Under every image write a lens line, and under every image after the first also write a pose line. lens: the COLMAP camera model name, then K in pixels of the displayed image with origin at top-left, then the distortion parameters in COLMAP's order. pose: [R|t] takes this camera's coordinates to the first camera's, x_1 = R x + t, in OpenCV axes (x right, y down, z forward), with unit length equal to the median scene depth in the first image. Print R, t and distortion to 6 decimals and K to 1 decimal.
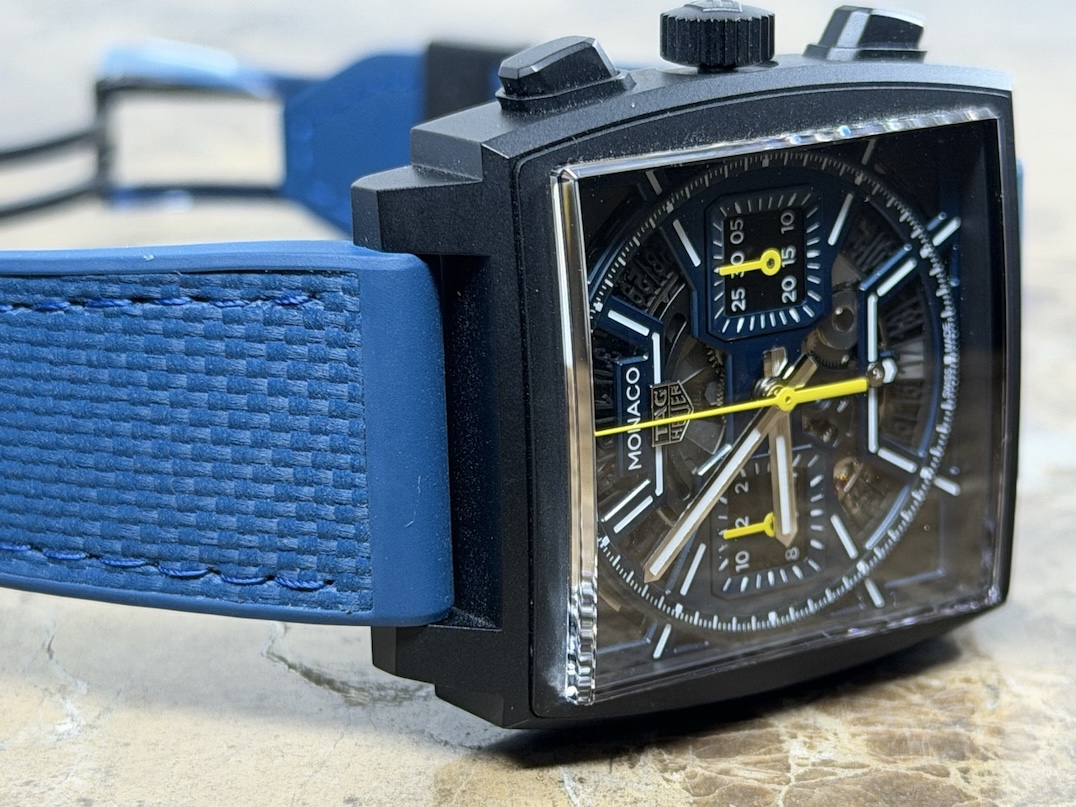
lens RADIAL K [[3142.2, 0, 538.0], [0, 3142.2, 403.5], [0, 0, 1]] dist [0.082365, -0.044162]
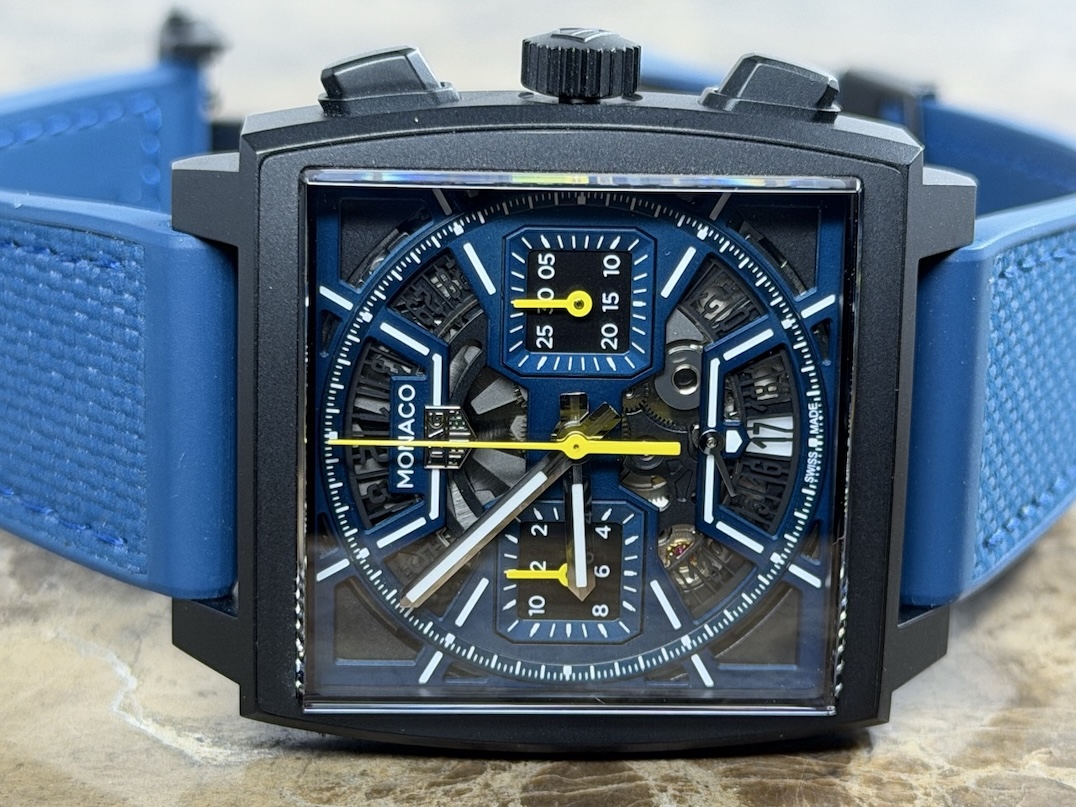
lens RADIAL K [[3142.2, 0, 538.0], [0, 3142.2, 403.5], [0, 0, 1]] dist [0.082365, -0.044162]
pose [[0.865097, 0.167599, -0.472777, 0.519469], [-0.169957, 0.984715, 0.038090, -0.048887], [0.471934, 0.047400, 0.880359, 0.145899]]
